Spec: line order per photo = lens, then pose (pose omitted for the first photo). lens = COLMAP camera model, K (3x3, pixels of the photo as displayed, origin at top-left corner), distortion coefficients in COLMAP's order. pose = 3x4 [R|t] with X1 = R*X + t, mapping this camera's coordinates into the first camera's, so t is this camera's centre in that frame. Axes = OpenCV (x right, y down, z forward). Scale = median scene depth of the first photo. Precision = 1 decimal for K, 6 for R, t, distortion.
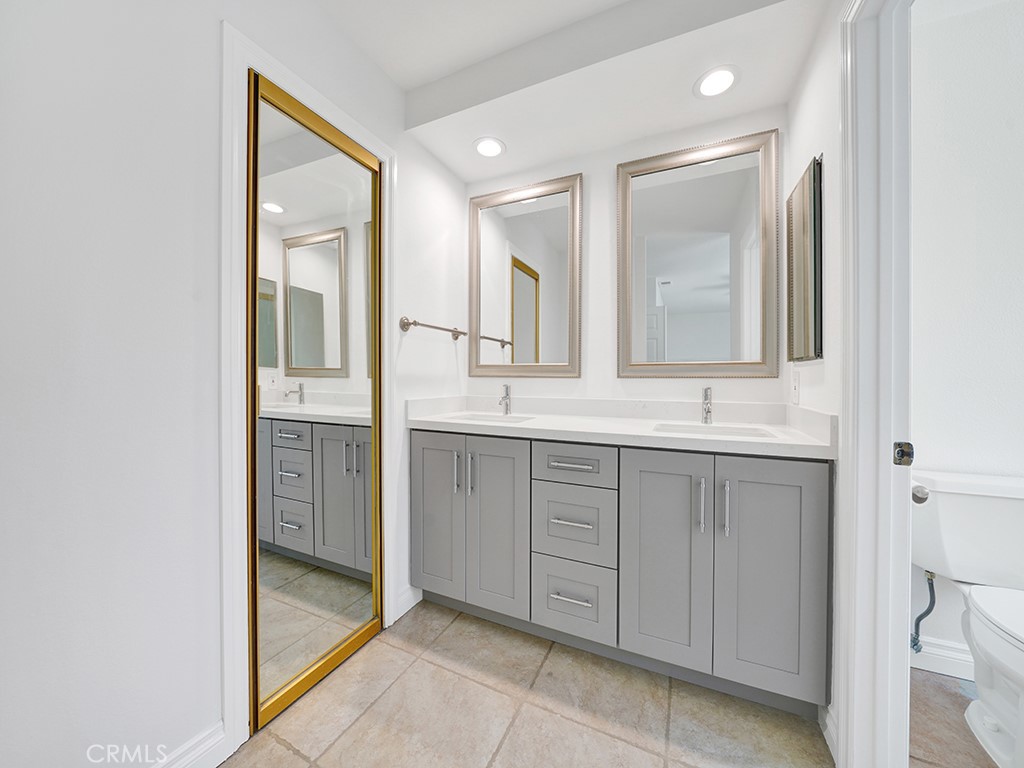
lens RADIAL K [[362.5, 0, 512.0], [0, 362.5, 384.0], [0, 0, 1]] dist [-0.023119, 0.000332]
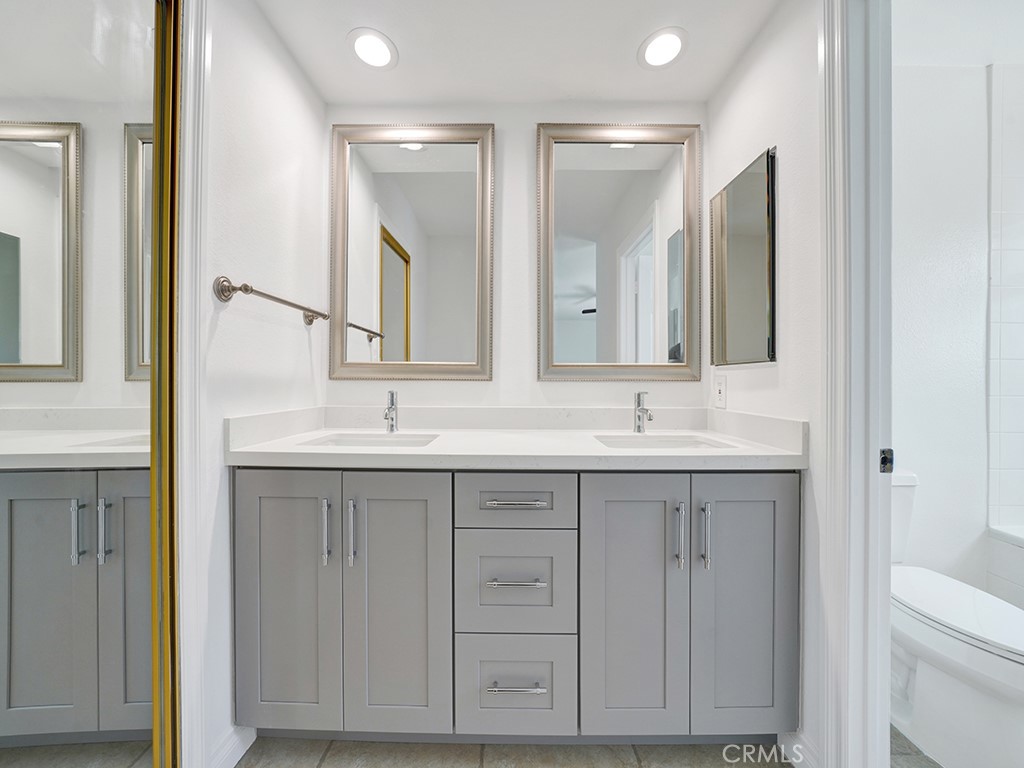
lens RADIAL K [[384.3, 0, 530.8], [0, 384.3, 385.5], [0, 0, 1]] dist [-0.037707, 0.013945]
pose [[0.907513, -0.004642, 0.419998, -0.102472], [0.006255, 0.999977, -0.002462, -0.005757], [-0.419977, 0.004862, 0.907522, 0.241926]]
